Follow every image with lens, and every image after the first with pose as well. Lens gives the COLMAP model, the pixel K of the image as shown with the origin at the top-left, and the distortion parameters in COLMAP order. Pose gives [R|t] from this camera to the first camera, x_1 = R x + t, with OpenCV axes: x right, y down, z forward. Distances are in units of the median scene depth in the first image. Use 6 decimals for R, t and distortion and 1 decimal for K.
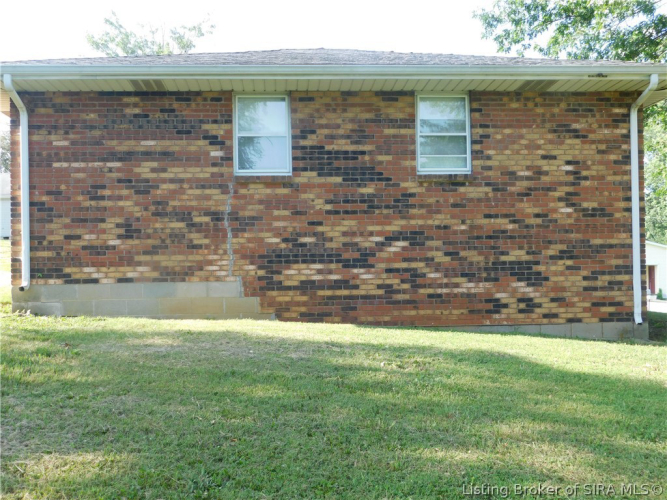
lens RADIAL K [[778.4, 0, 333.5], [0, 778.4, 249.5], [0, 0, 1]] dist [-0.015720, 0.000000]
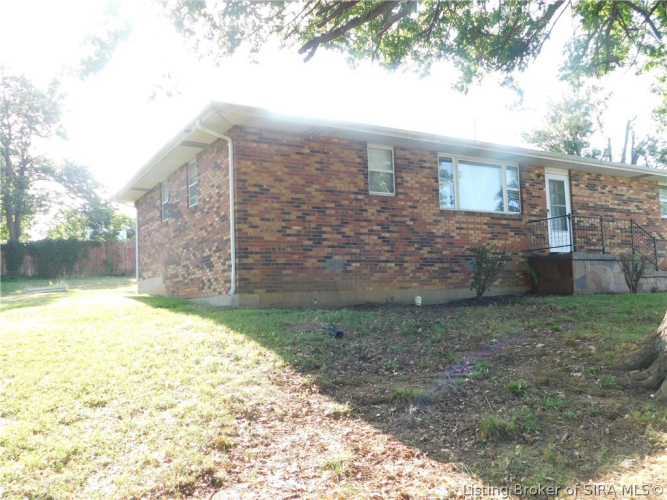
lens RADIAL K [[583.1, 0, 333.6], [0, 583.1, 250.9], [0, 0, 1]] dist [0.018987, 0.006062]
pose [[0.444250, -0.085189, -0.891844, 1.391574], [0.028691, 0.996311, -0.080876, 0.106934], [0.895443, 0.010341, 0.445055, 0.704581]]
